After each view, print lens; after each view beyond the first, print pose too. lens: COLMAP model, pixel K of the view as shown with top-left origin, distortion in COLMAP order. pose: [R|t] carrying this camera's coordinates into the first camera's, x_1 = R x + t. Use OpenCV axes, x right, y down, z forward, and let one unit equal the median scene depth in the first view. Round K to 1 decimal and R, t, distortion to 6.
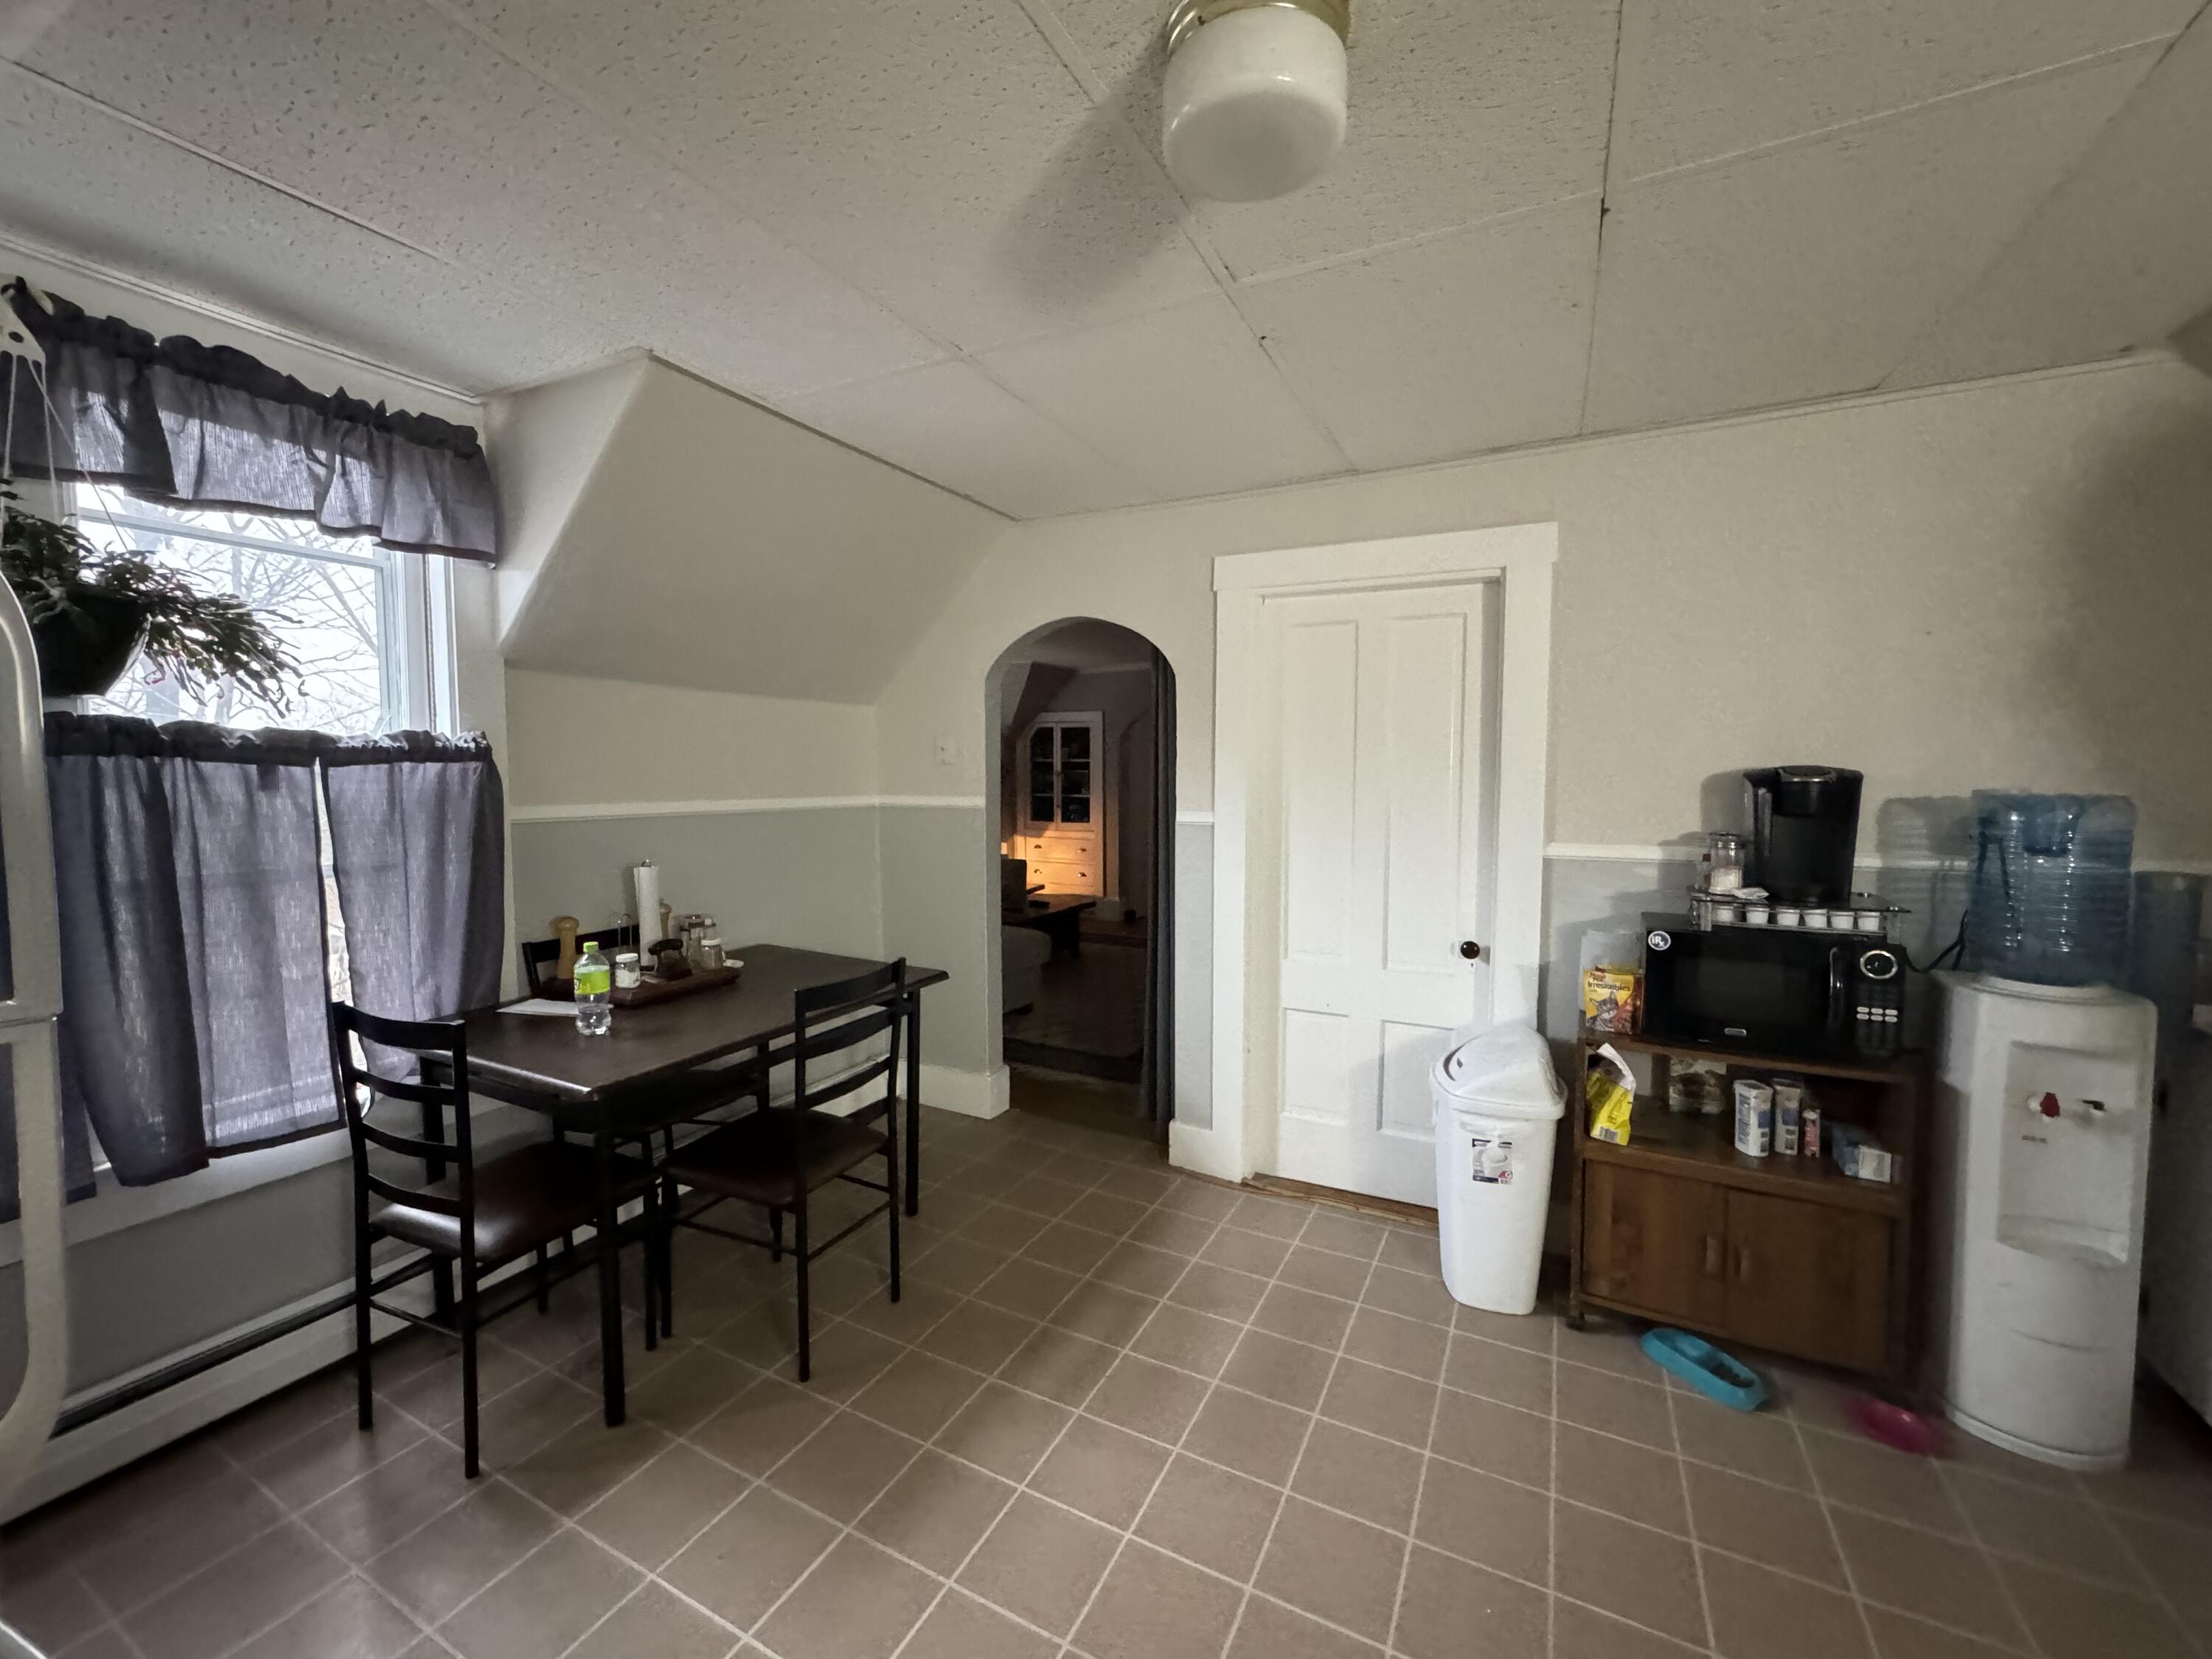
lens RADIAL K [[881.6, 0, 1100.2], [0, 881.6, 826.7], [0, 0, 1]] dist [-0.002386, 0.001144]
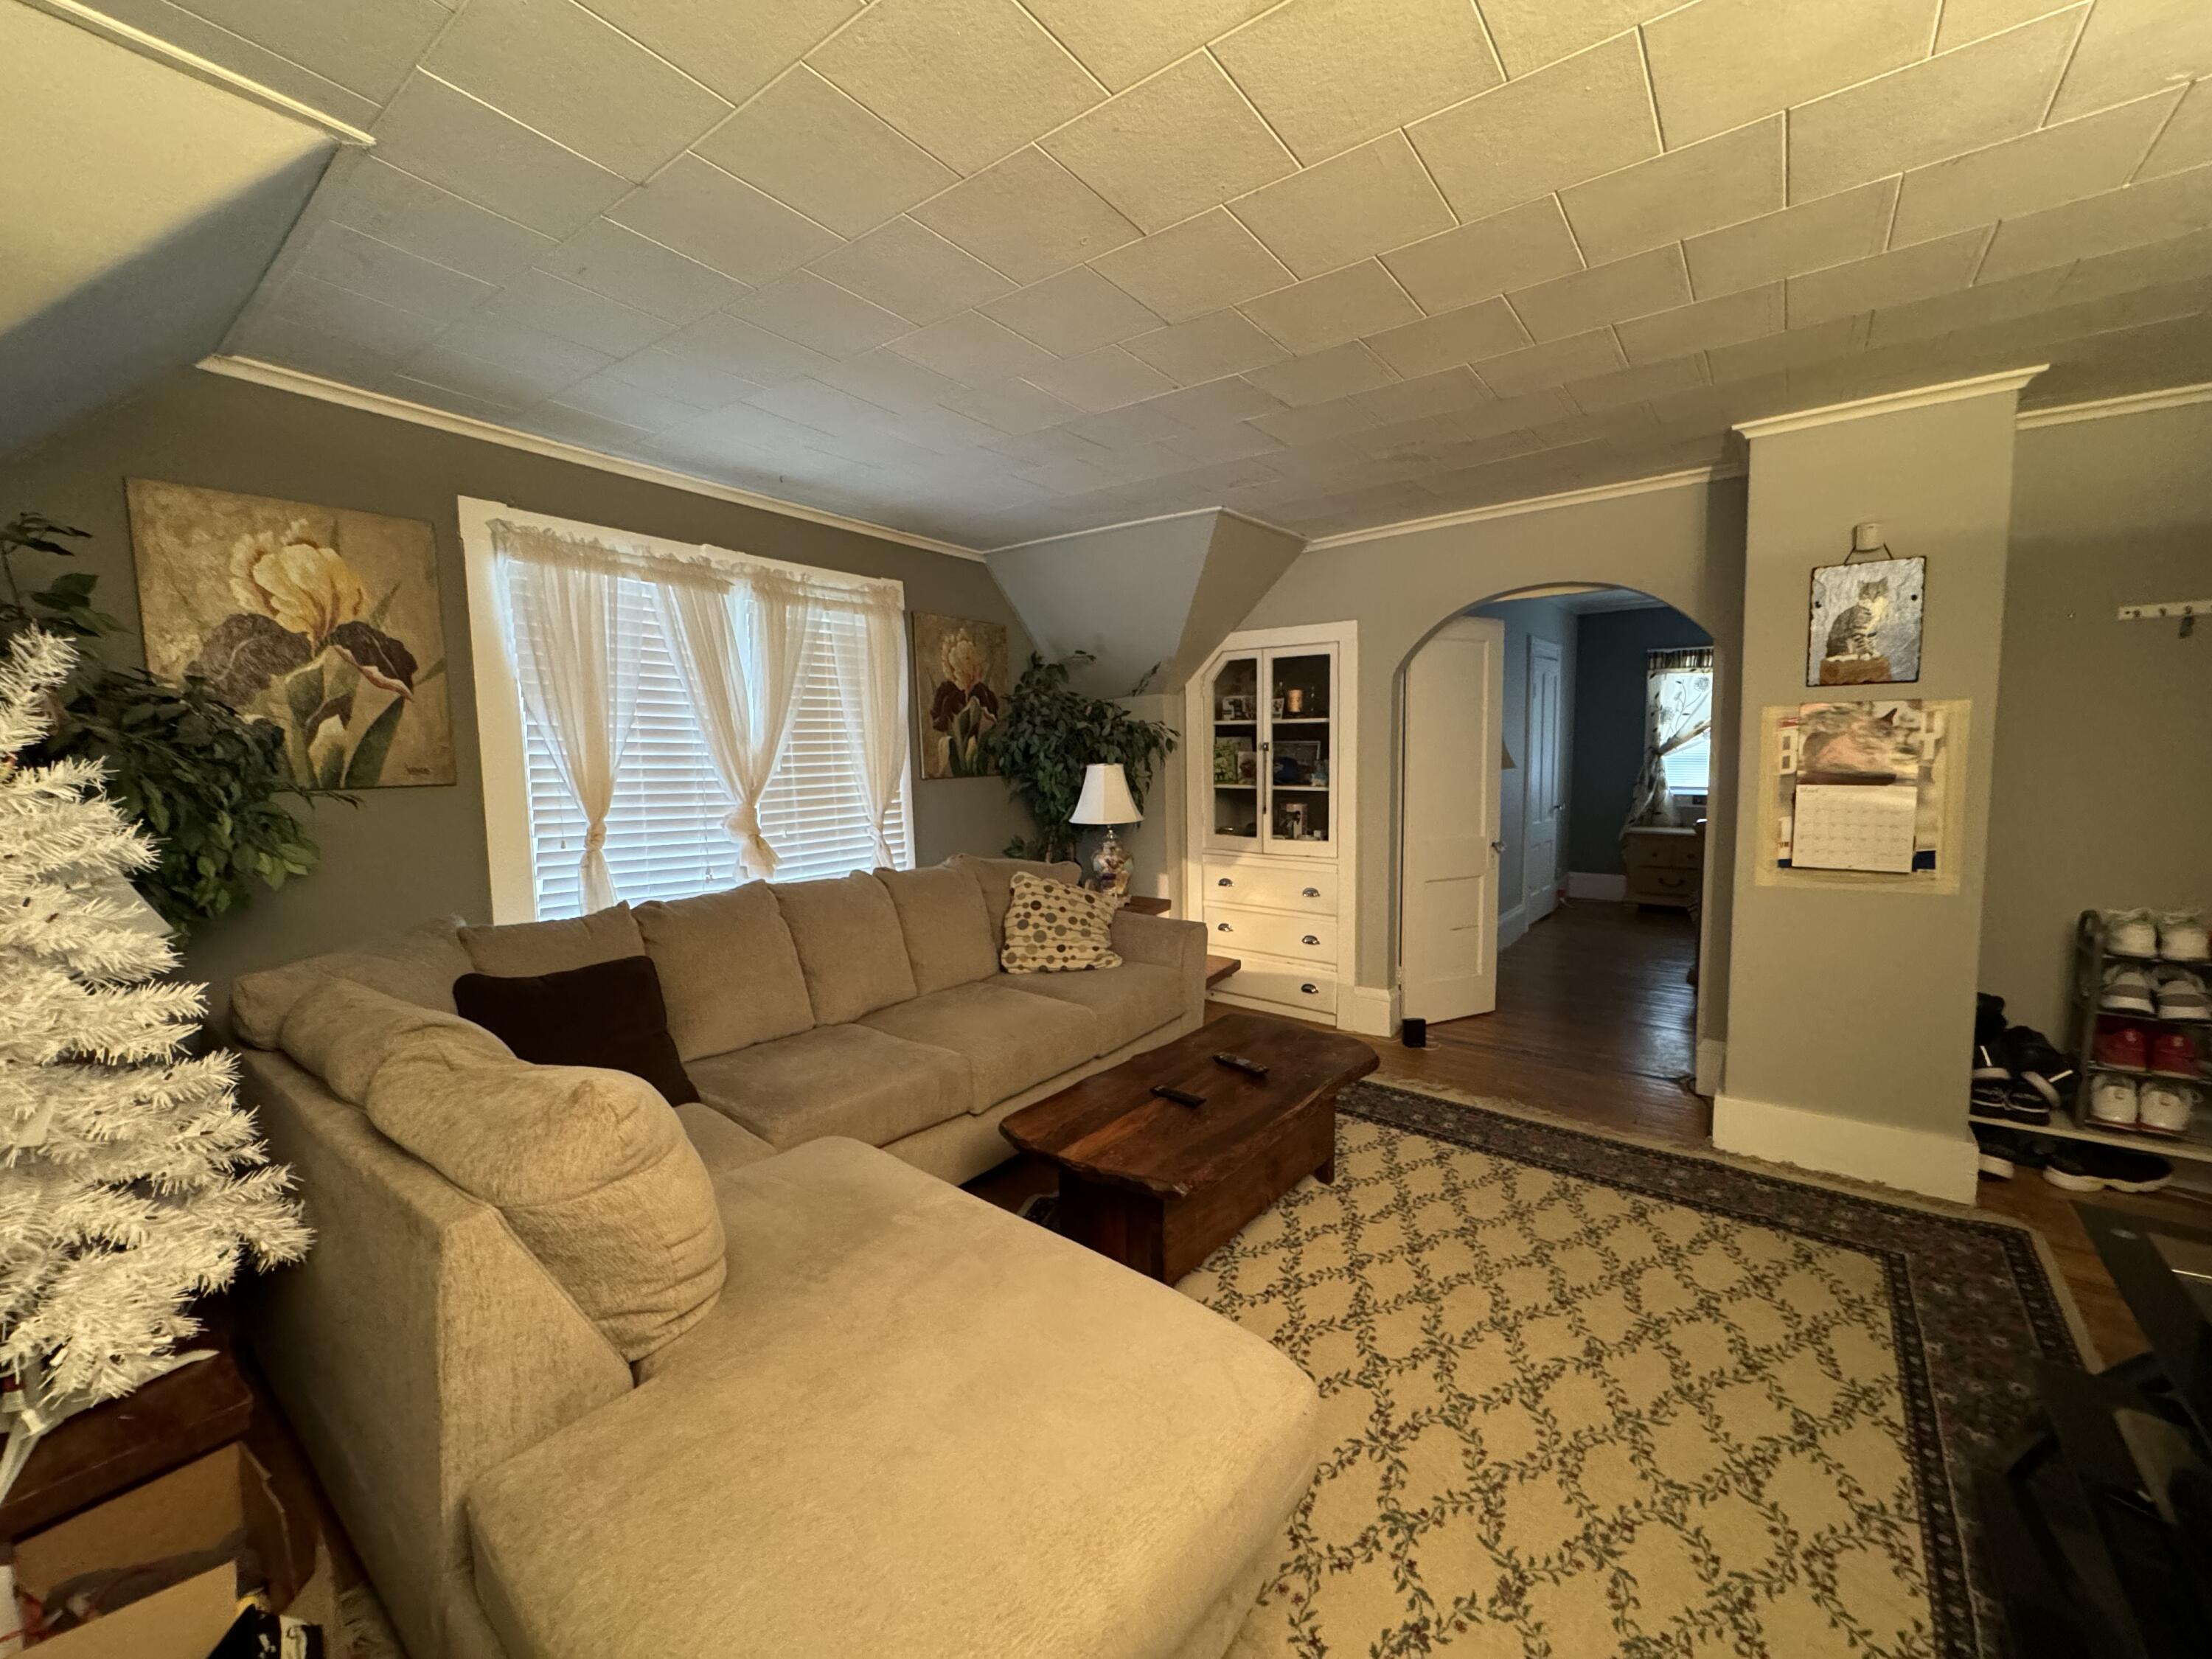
lens RADIAL K [[881.6, 0, 1108.3], [0, 881.6, 827.3], [0, 0, 1]] dist [-0.002386, 0.001144]
pose [[0.983140, -0.002059, -0.182845, -0.131484], [0.006496, 0.999699, 0.023672, -0.074728], [0.182741, -0.024460, 0.982857, 1.388457]]
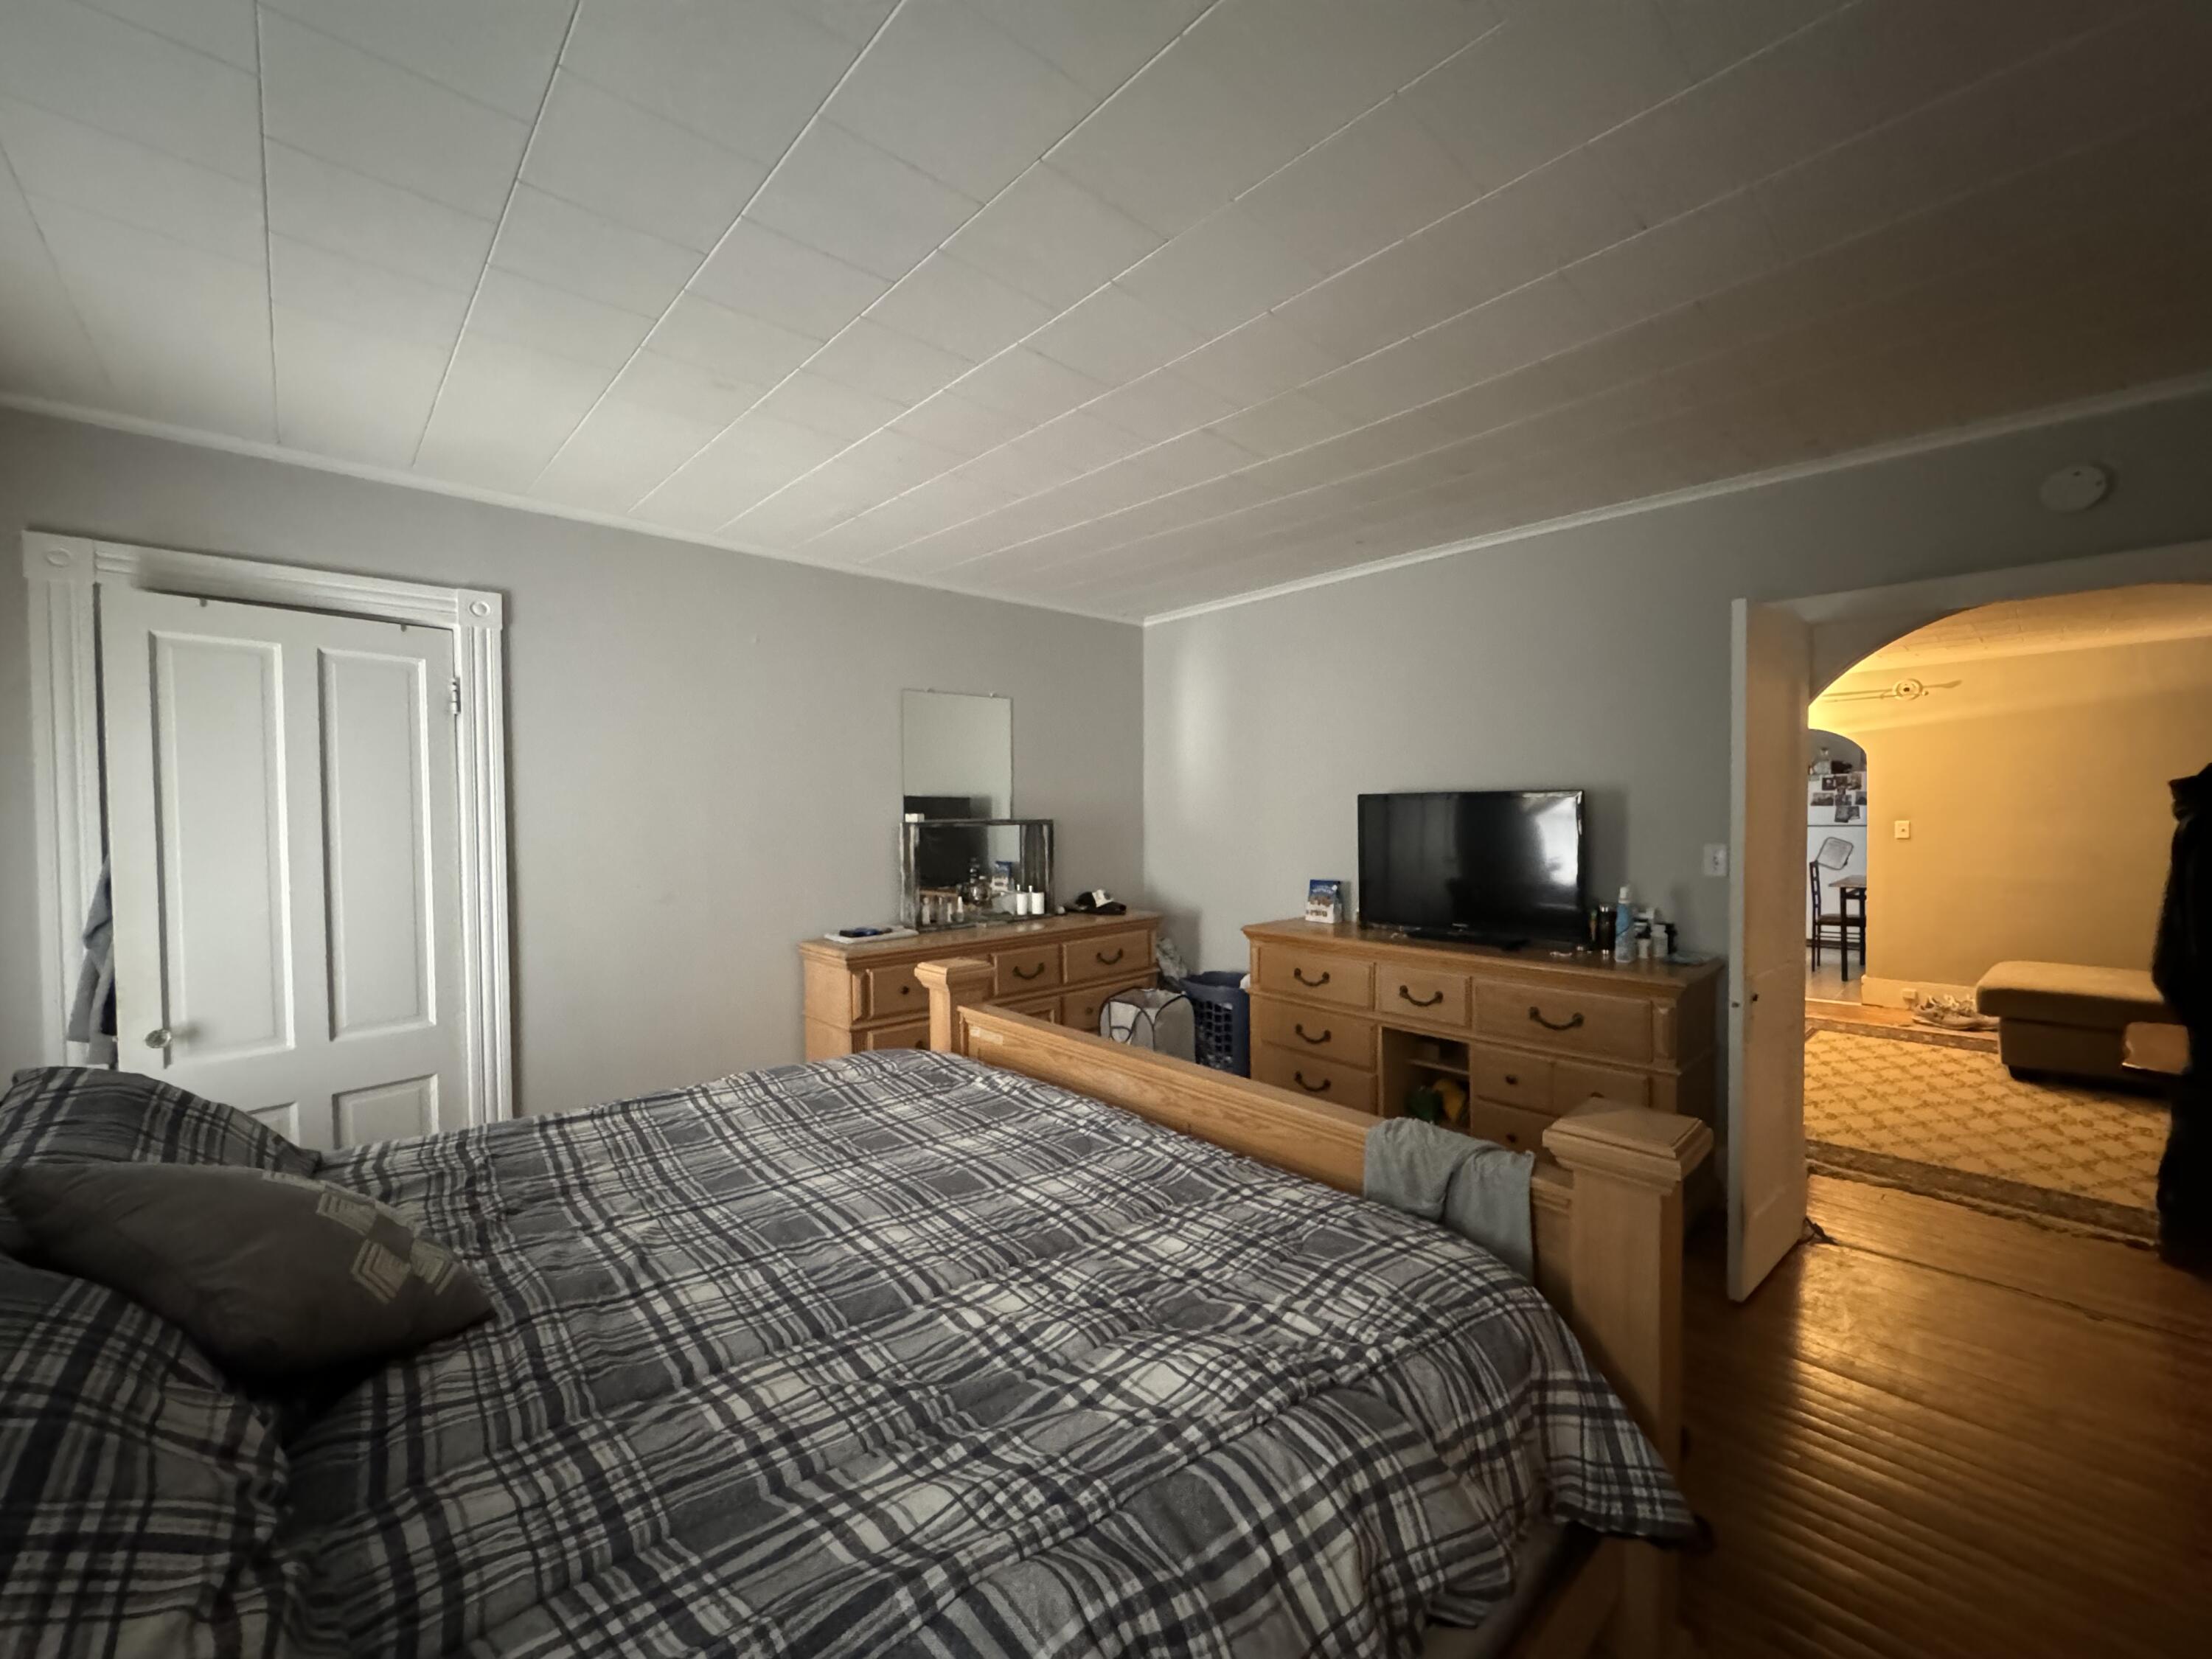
lens RADIAL K [[881.6, 0, 1109.2], [0, 881.6, 827.7], [0, 0, 1]] dist [-0.002386, 0.001144]
pose [[-0.940082, -0.002921, 0.340937, 0.879536], [0.027029, 0.996178, 0.083064, -0.256073], [-0.339876, 0.087302, -0.936409, 3.978459]]
